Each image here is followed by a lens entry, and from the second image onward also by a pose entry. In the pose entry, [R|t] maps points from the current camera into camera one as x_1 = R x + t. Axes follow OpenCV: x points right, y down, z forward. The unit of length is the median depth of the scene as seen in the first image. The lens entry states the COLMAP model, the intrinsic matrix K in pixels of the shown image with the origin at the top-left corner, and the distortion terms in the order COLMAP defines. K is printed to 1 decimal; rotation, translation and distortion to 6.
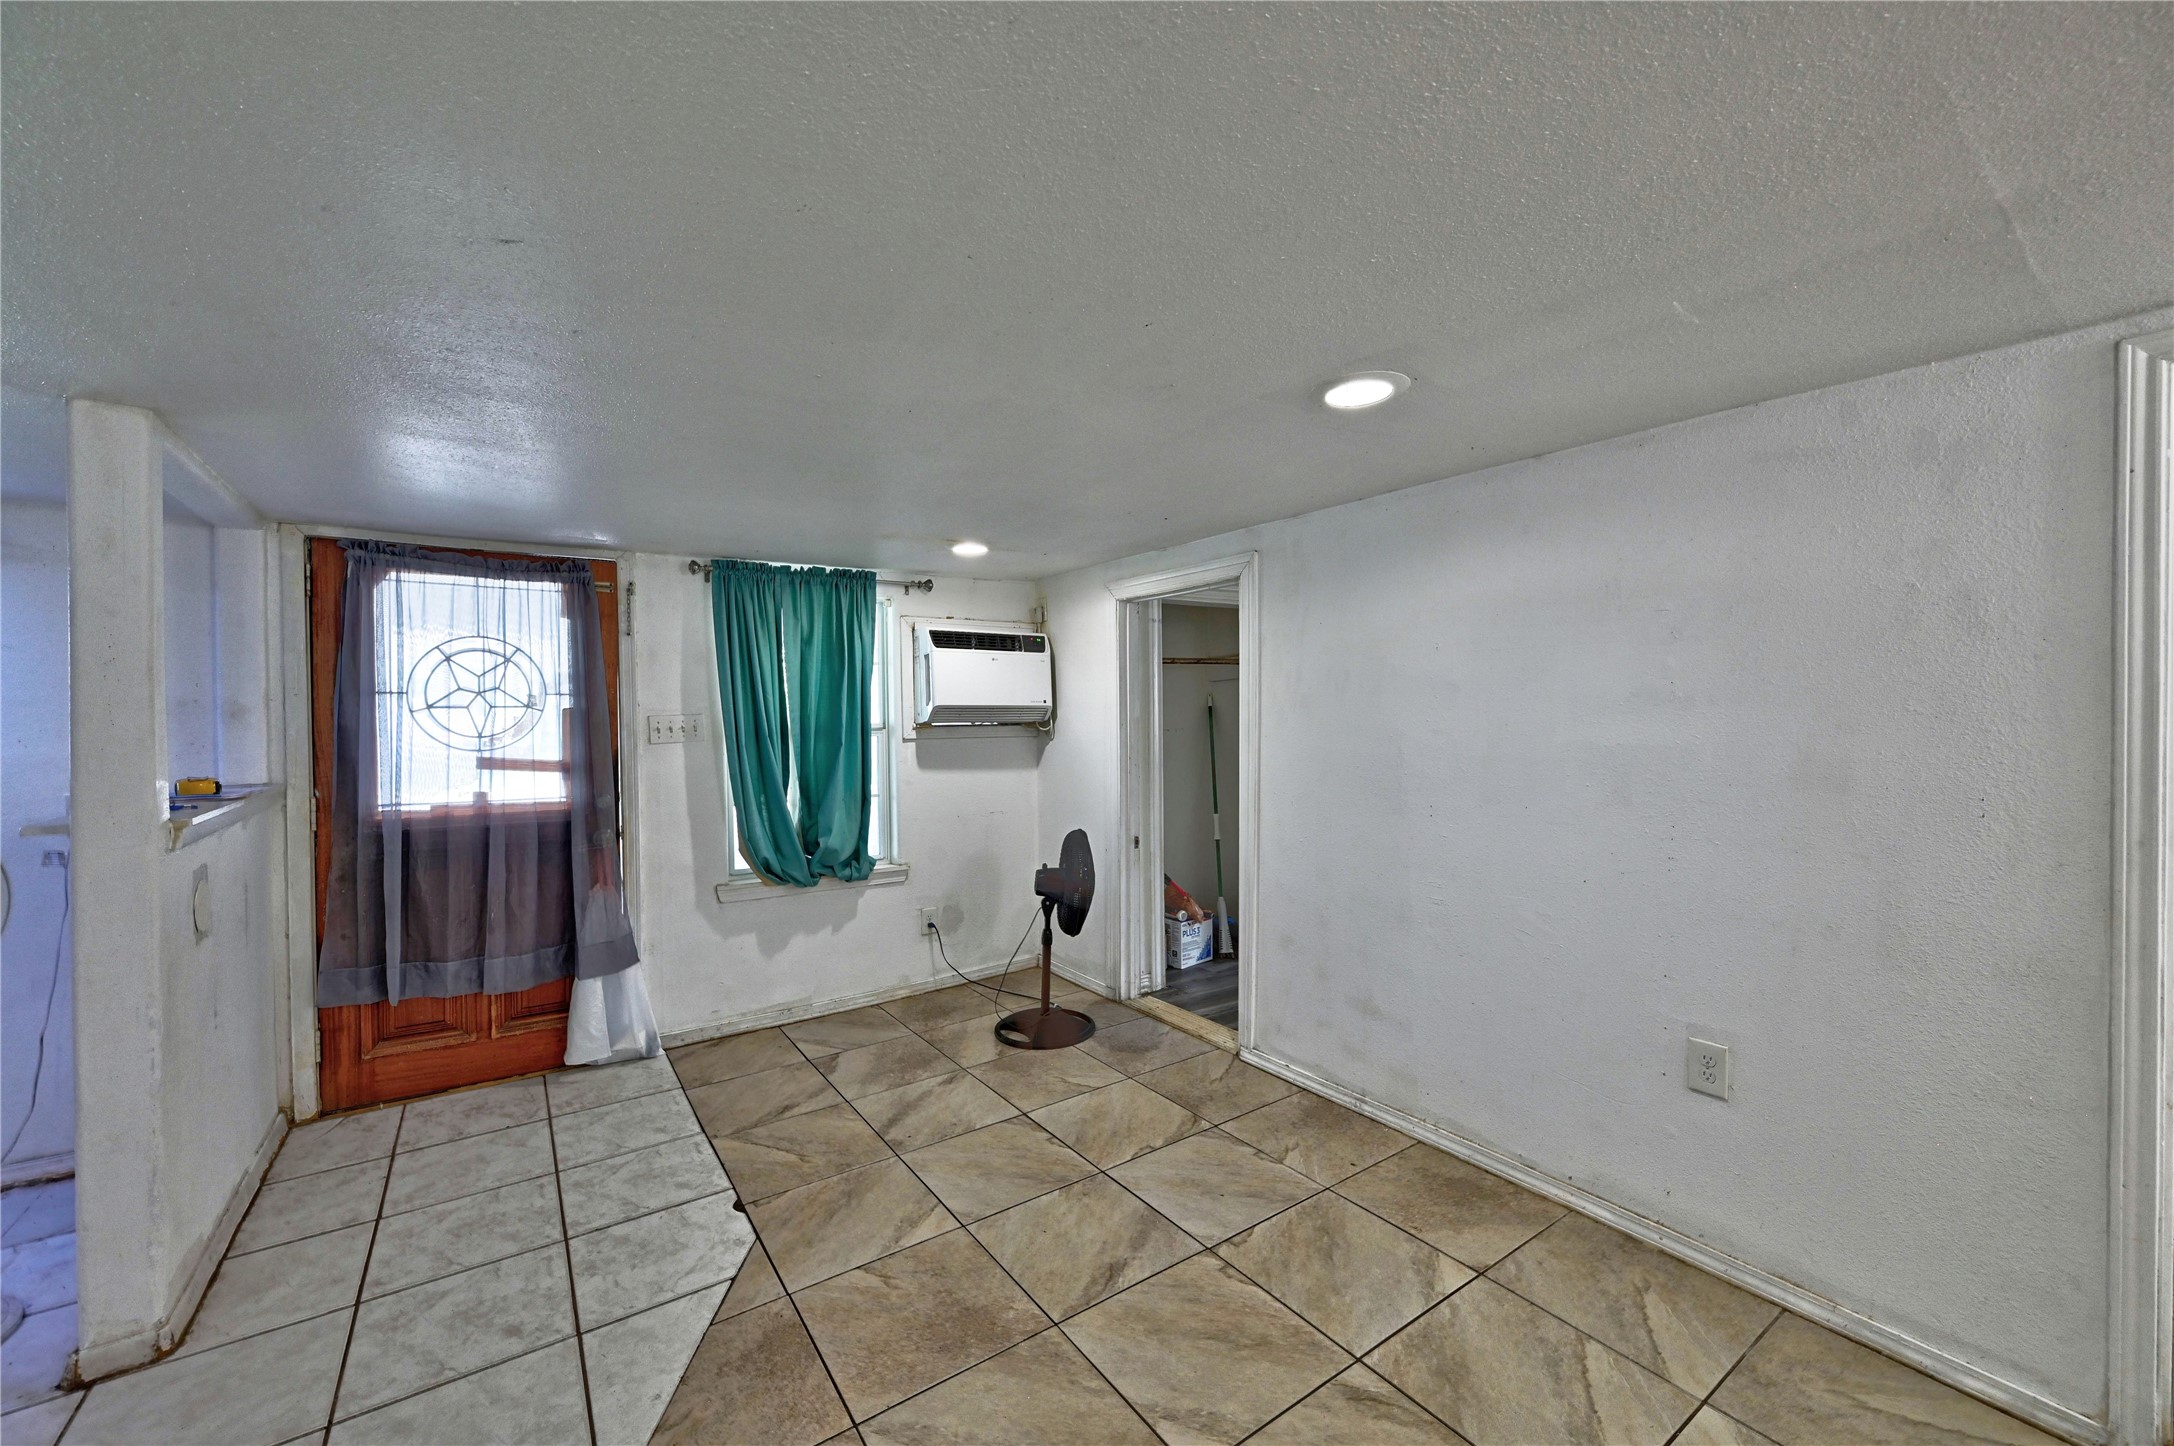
lens RADIAL K [[849.1, 0, 1089.4], [0, 849.1, 725.2], [0, 0, 1]] dist [-0.003558, 0.000744]
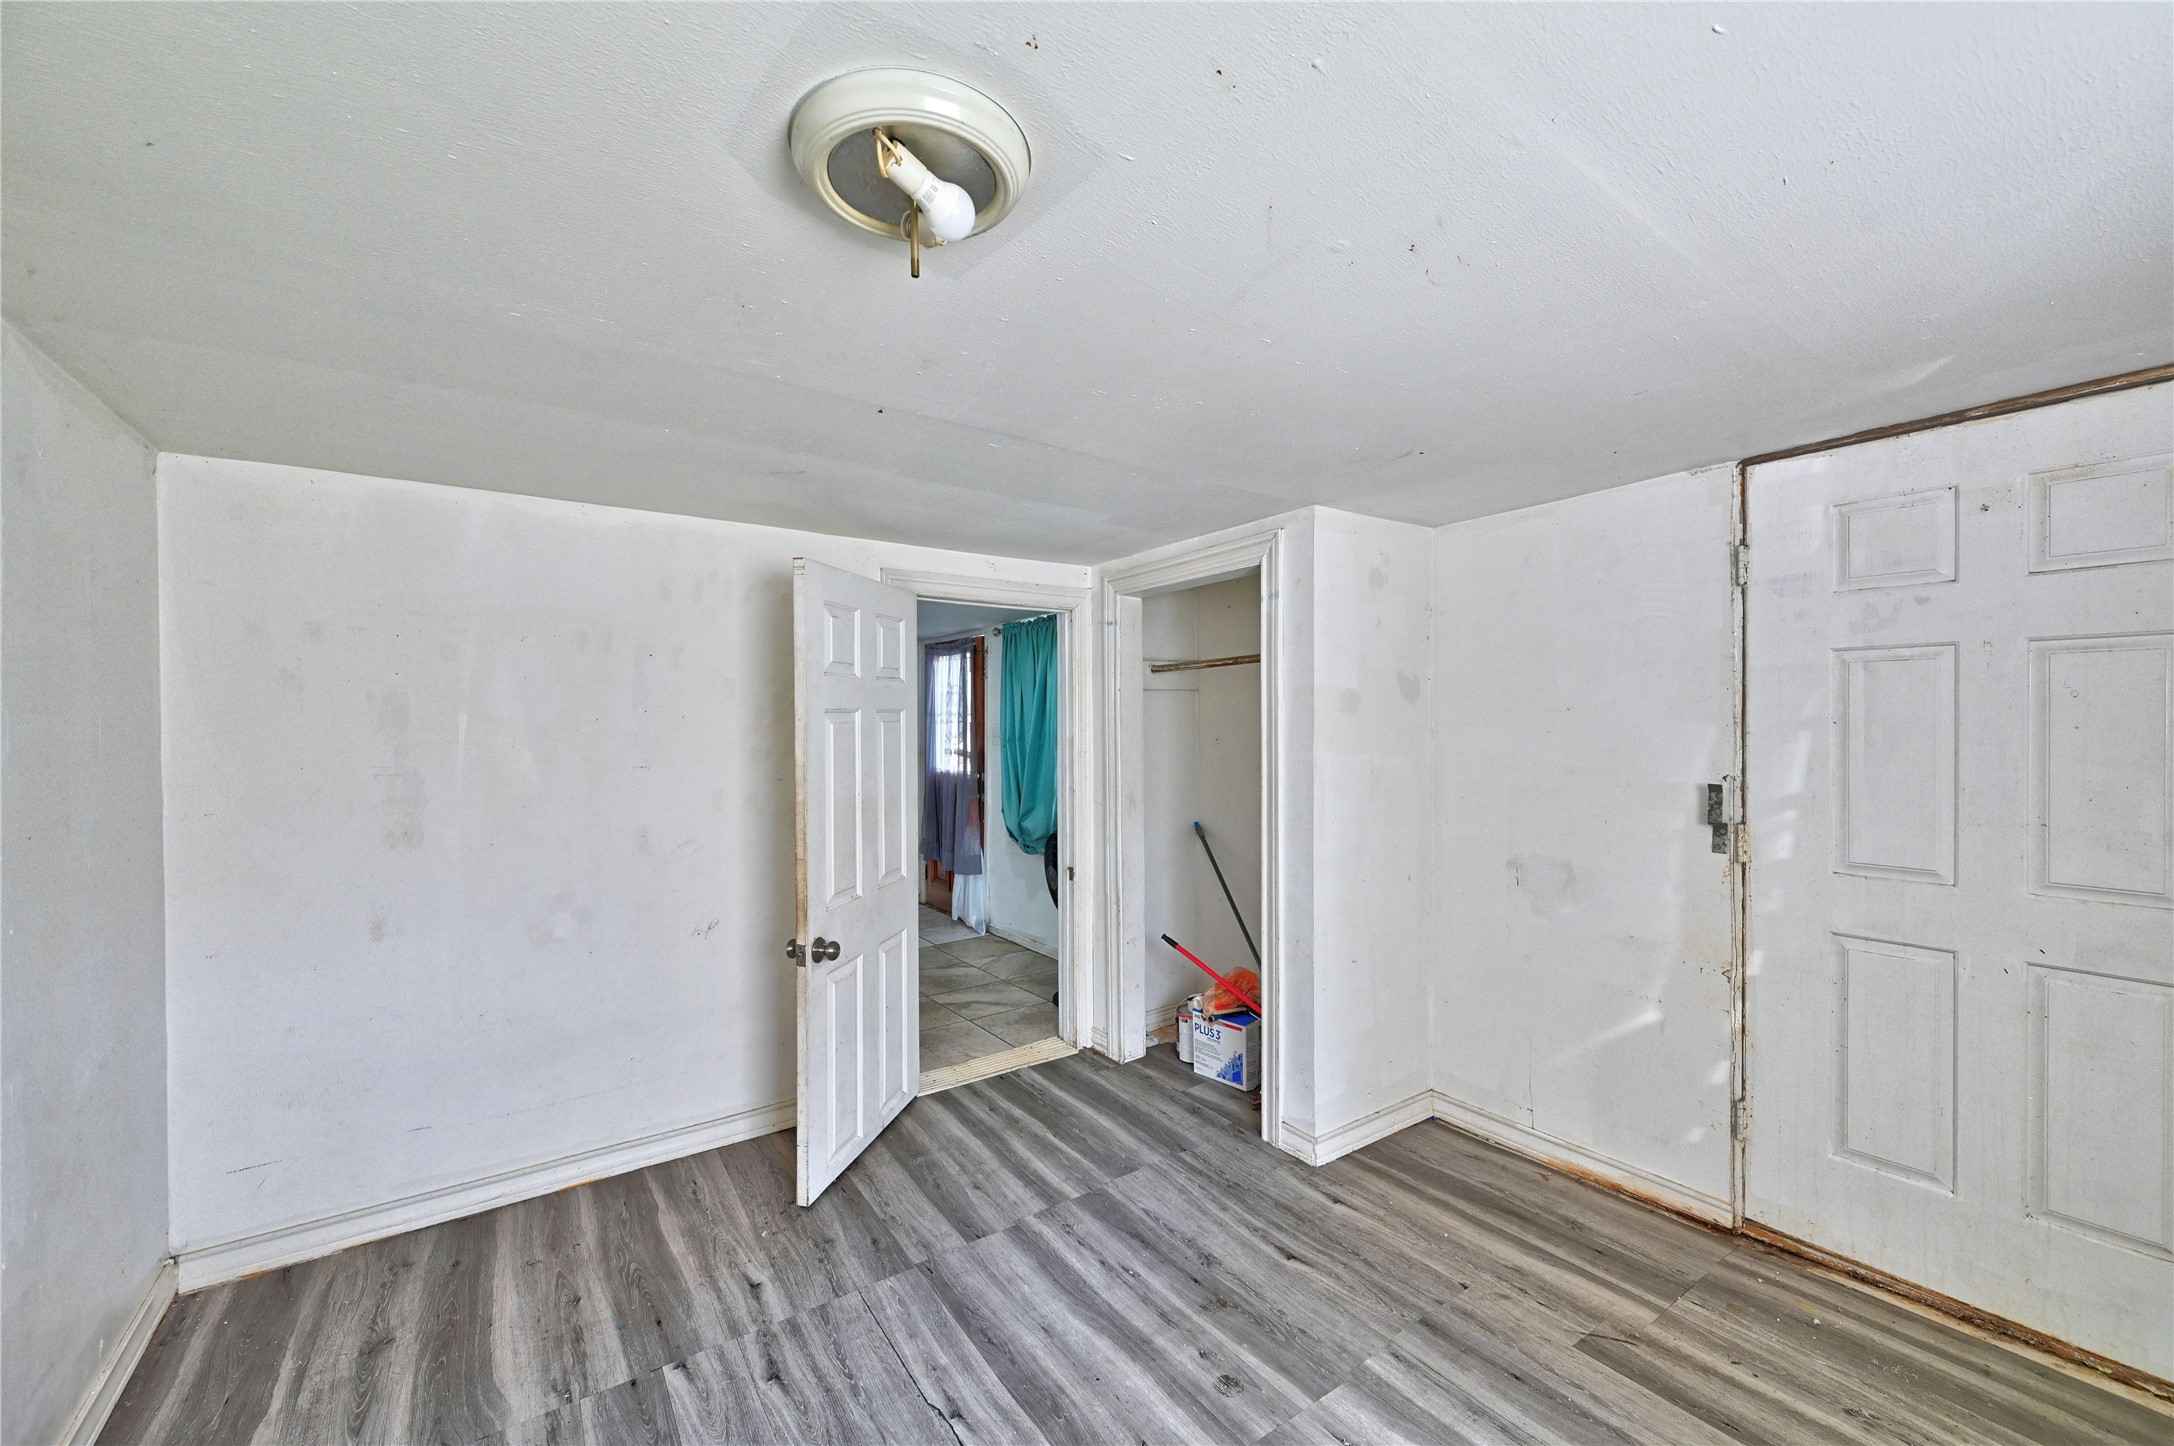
lens RADIAL K [[849.1, 0, 1093.3], [0, 849.1, 716.5], [0, 0, 1]] dist [-0.003558, 0.000744]
pose [[0.009743, 0.006865, -0.999929, 1.116638], [-0.009377, 0.999933, 0.006774, -0.043109], [0.999909, 0.009310, 0.009806, 1.168120]]
